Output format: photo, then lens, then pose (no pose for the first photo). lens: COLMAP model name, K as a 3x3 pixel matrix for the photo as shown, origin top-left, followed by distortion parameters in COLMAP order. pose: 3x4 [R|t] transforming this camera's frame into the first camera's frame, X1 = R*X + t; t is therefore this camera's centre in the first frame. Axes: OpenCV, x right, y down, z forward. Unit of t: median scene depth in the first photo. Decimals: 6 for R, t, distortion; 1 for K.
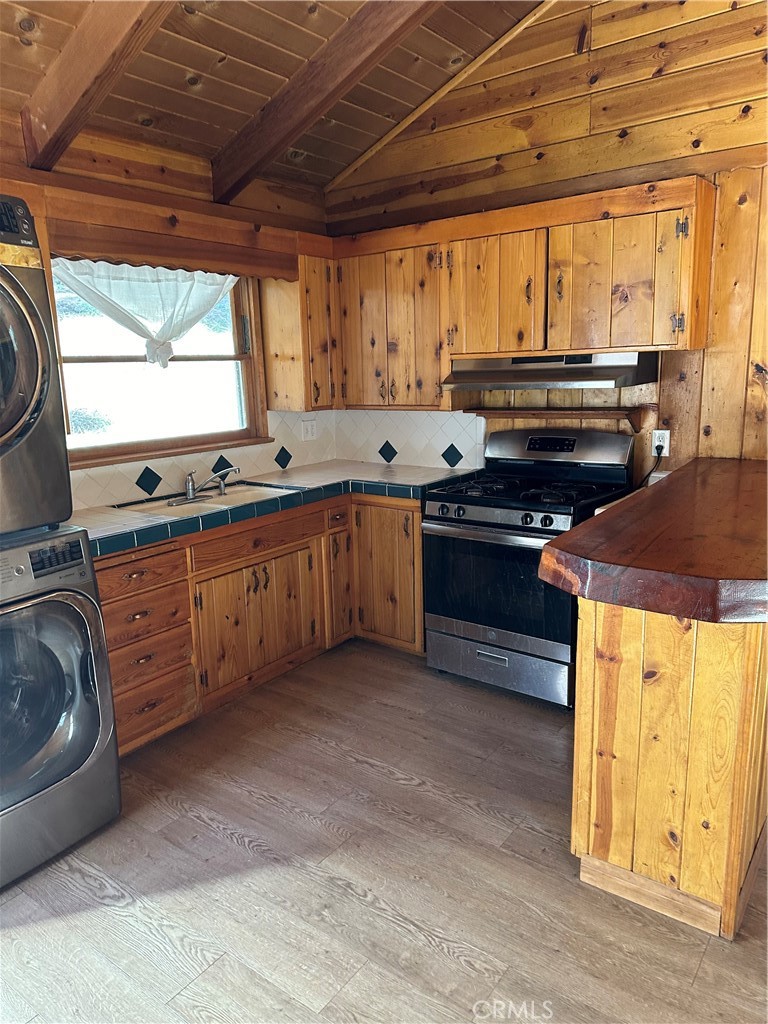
lens RADIAL K [[730.5, 0, 384.0], [0, 730.5, 512.0], [0, 0, 1]] dist [0.064021, -0.052598]
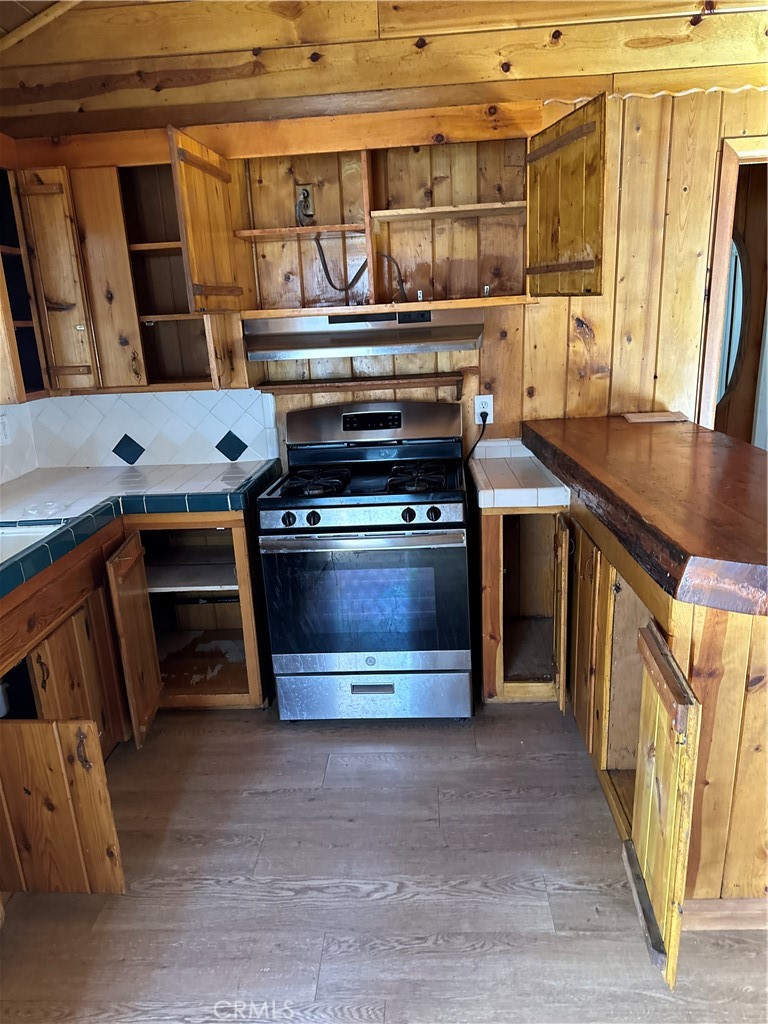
lens RADIAL K [[729.9, 0, 382.2], [0, 729.9, 528.5], [0, 0, 1]] dist [0.056895, -0.056451]
pose [[0.827672, -0.173981, 0.533564, -0.243896], [0.141784, 0.984716, 0.101153, -0.057923], [-0.543007, -0.008070, 0.839689, 0.303593]]
